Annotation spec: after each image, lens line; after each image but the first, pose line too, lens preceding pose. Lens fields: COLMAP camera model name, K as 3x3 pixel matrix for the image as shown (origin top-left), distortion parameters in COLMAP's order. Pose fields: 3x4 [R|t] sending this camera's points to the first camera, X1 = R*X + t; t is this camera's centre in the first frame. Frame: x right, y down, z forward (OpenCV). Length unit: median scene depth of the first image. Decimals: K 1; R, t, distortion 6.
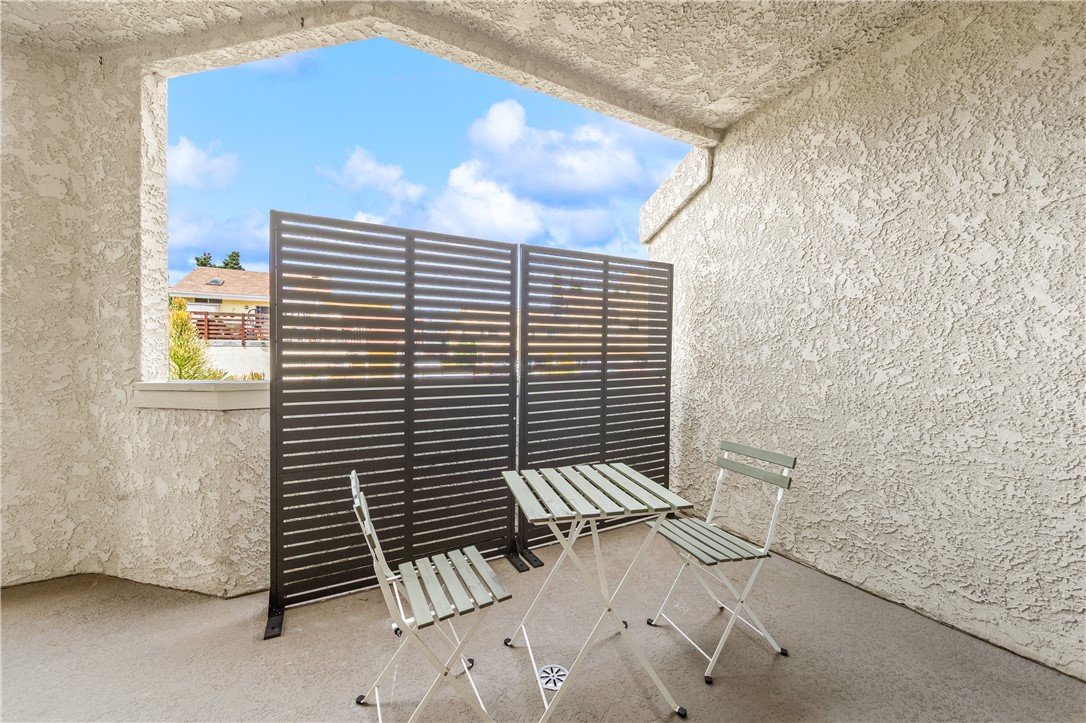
lens RADIAL K [[435.1, 0, 546.1], [0, 435.1, 357.2], [0, 0, 1]] dist [-0.002637, 0.000082]
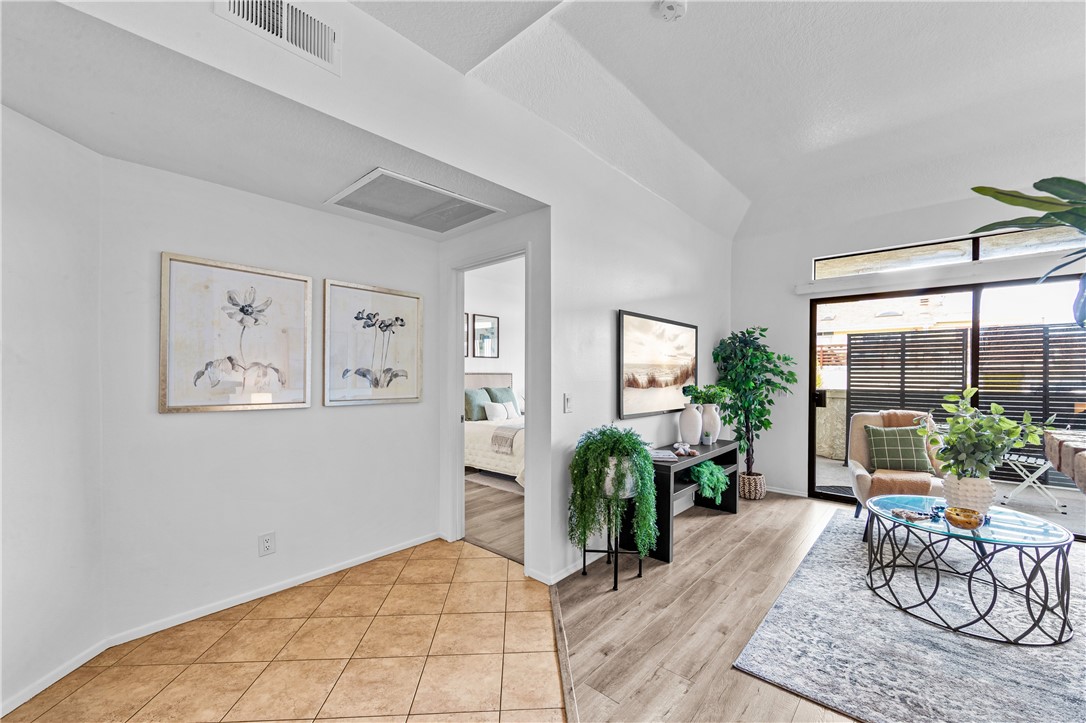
lens RADIAL K [[435.1, 0, 546.8], [0, 435.1, 376.3], [0, 0, 1]] dist [-0.002637, 0.000082]
pose [[0.340071, 0.003968, -0.940391, 1.381622], [-0.011453, 0.999934, 0.000077, -0.008837], [0.940330, 0.010744, 0.340094, -1.837837]]
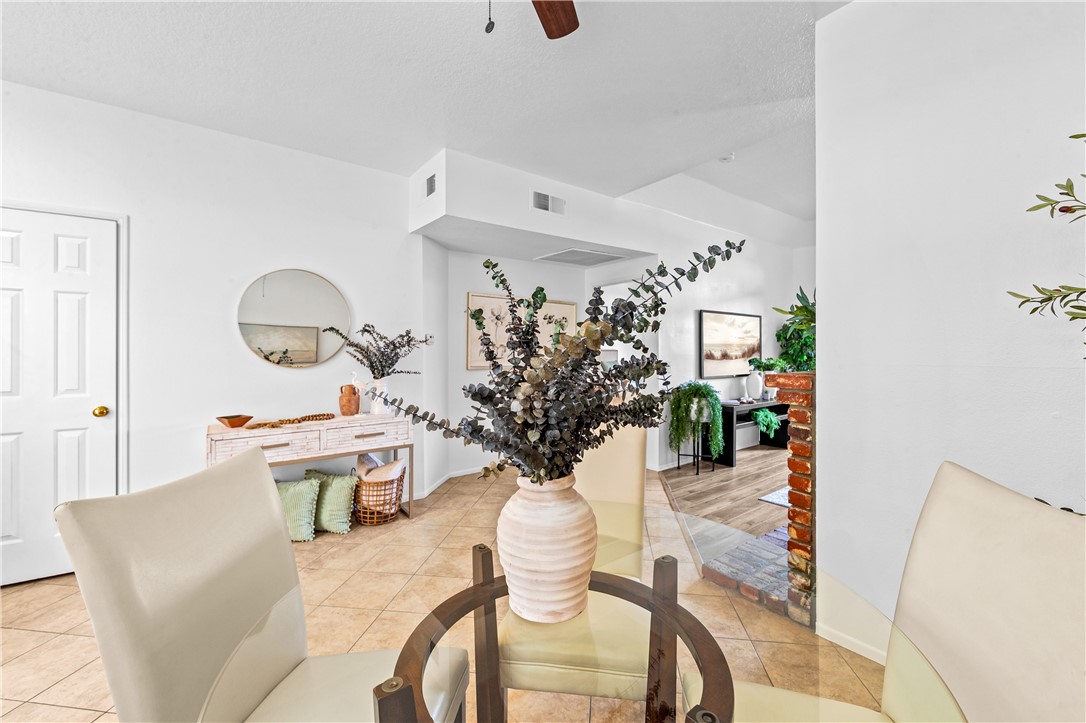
lens RADIAL K [[435.1, 0, 547.7], [0, 435.1, 345.8], [0, 0, 1]] dist [-0.002637, 0.000082]
pose [[0.150518, -0.016829, -0.988464, 2.254708], [-0.009611, 0.999783, -0.018485, 0.008264], [0.988561, 0.012282, 0.150323, -2.263260]]
